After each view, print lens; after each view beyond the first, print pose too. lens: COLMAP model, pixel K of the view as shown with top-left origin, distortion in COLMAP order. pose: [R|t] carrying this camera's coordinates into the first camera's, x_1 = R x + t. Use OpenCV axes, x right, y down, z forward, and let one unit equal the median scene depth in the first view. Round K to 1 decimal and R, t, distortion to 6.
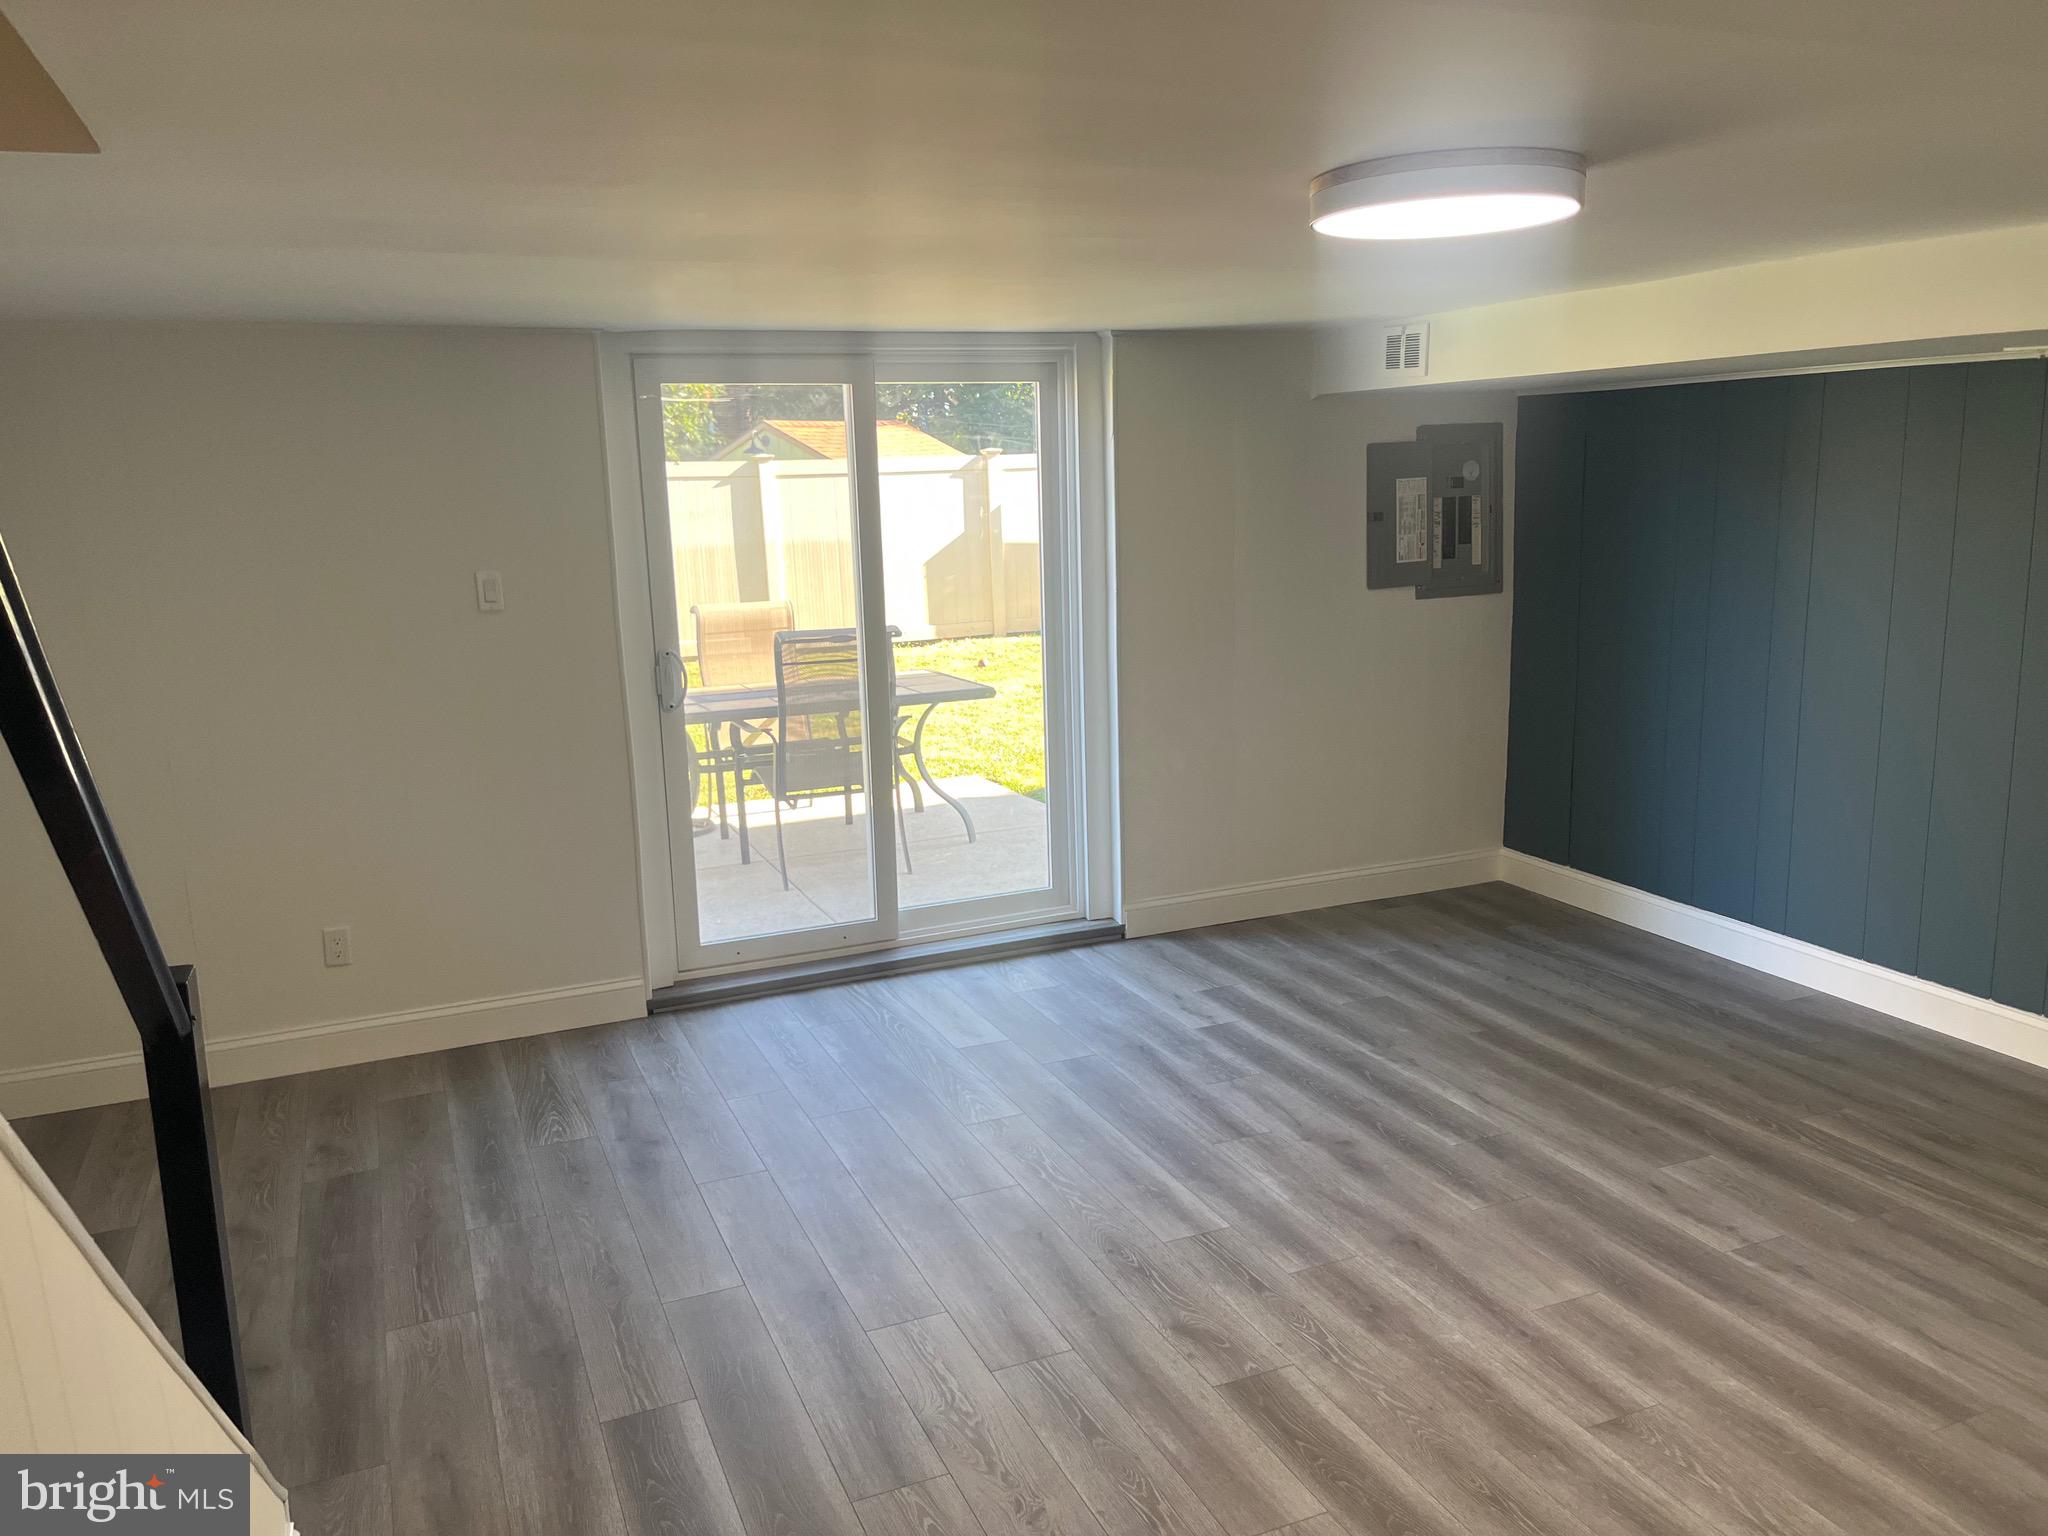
lens RADIAL K [[1574.5, 0, 1027.0], [0, 1574.5, 756.5], [0, 0, 1]] dist [0.053731, -0.038112]
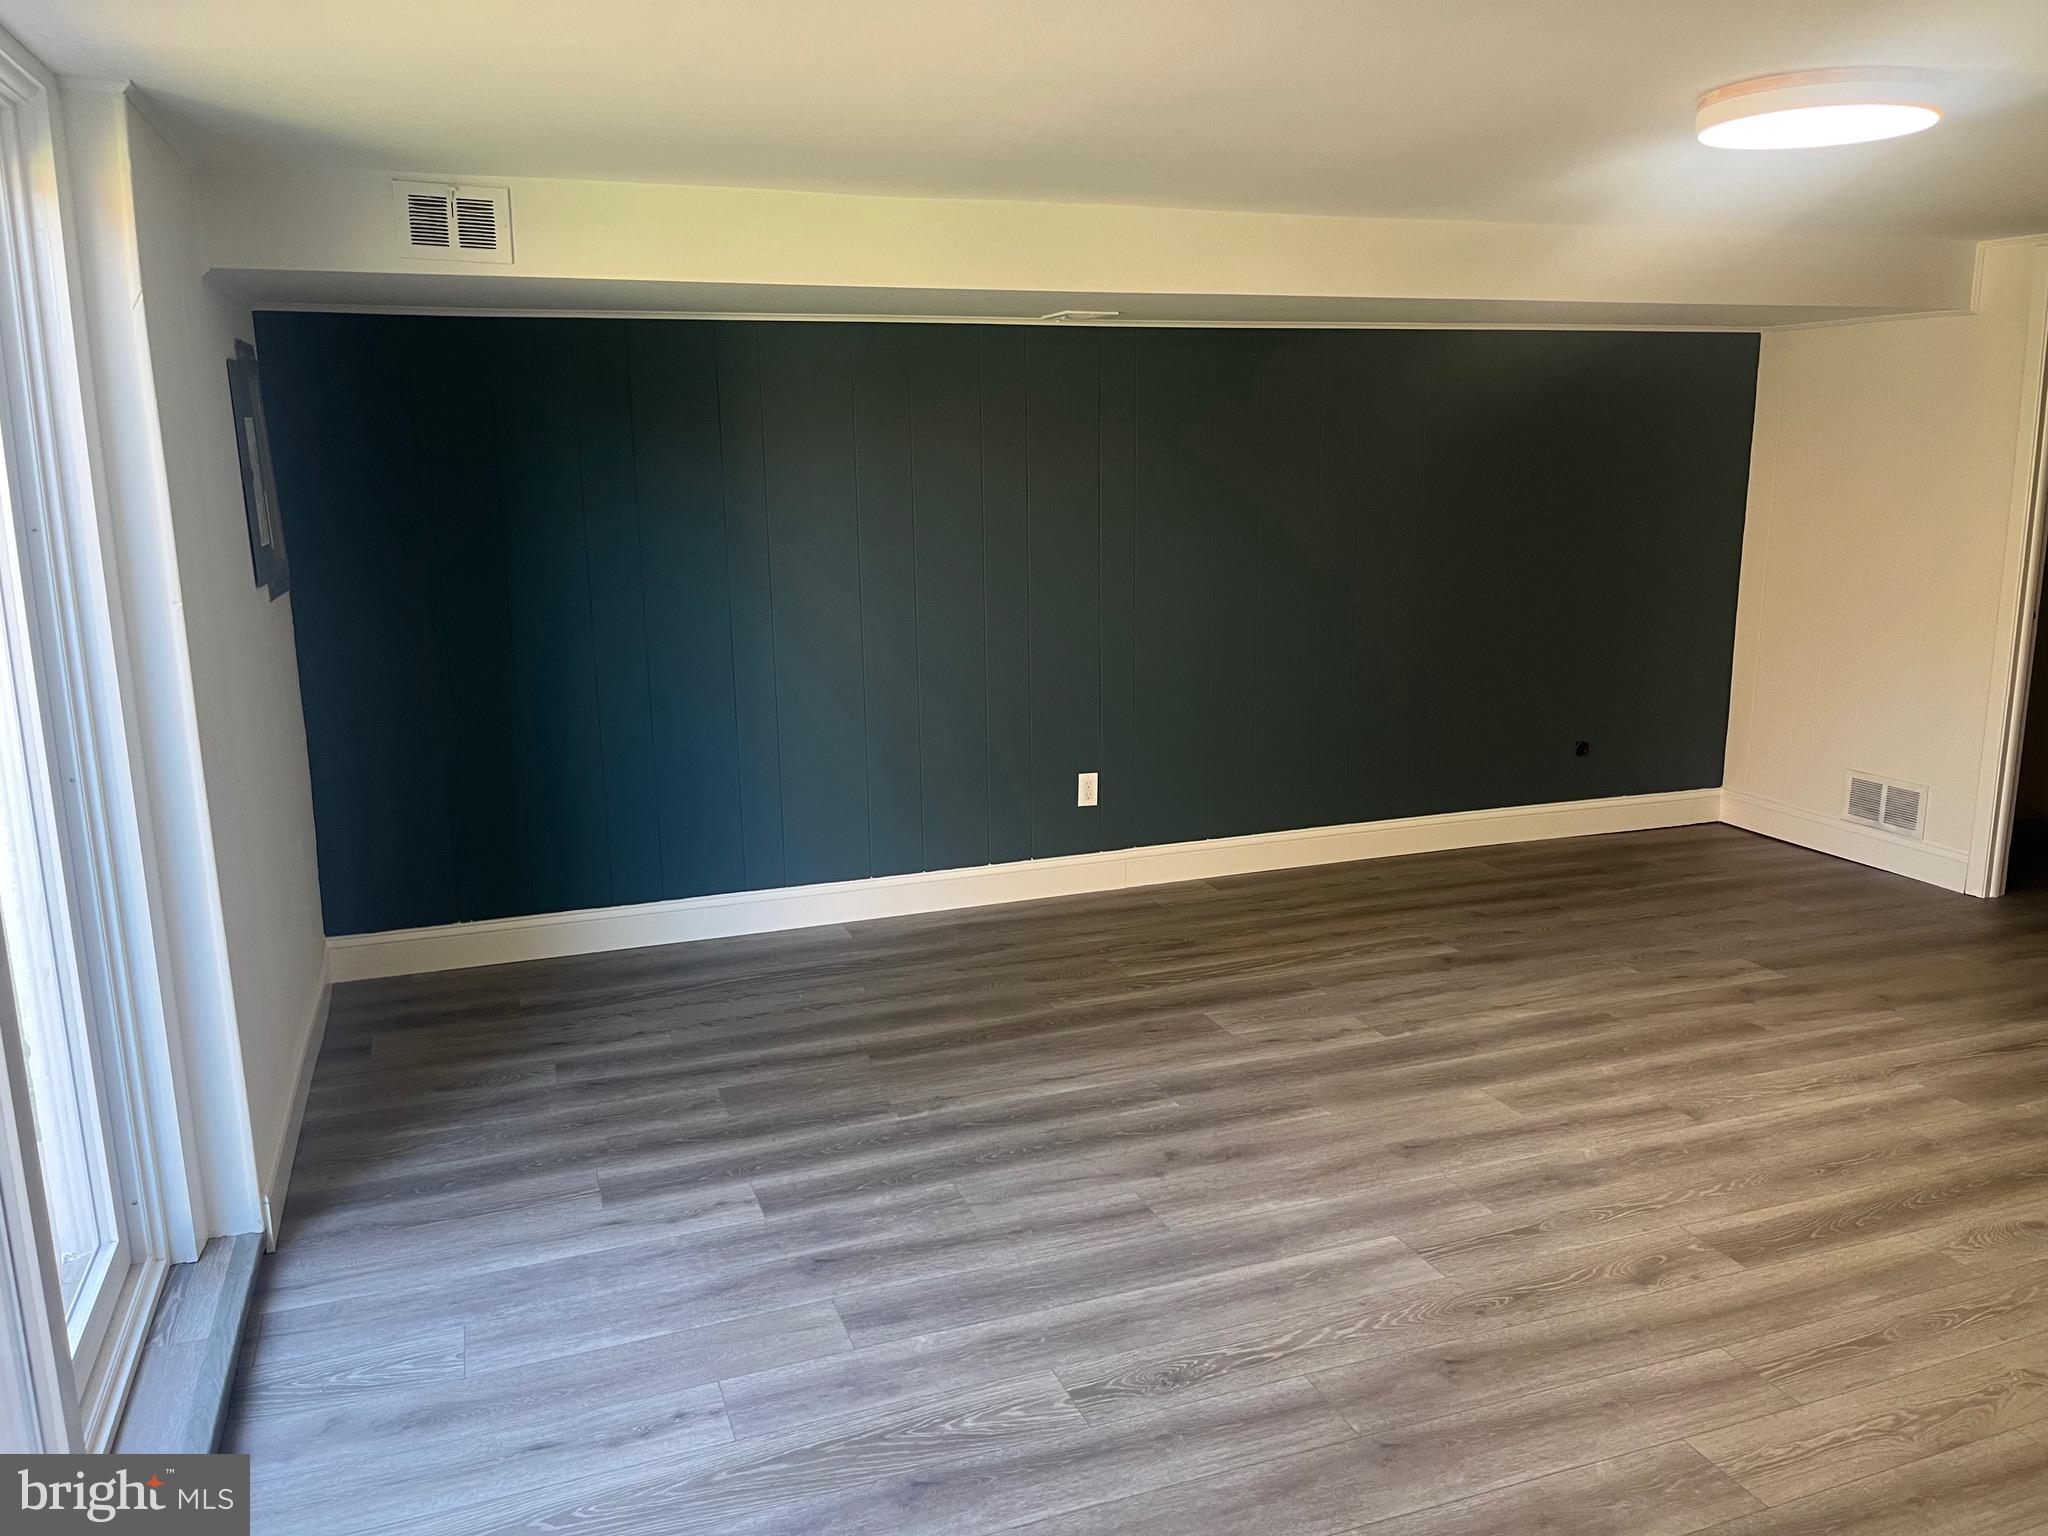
lens RADIAL K [[1574.5, 0, 1031.0], [0, 1574.5, 775.8], [0, 0, 1]] dist [0.053731, -0.038112]
pose [[0.041666, -0.178504, 0.983057, -0.598250], [0.192064, 0.966992, 0.167446, -0.114006], [-0.980497, 0.181833, 0.074575, 0.939385]]
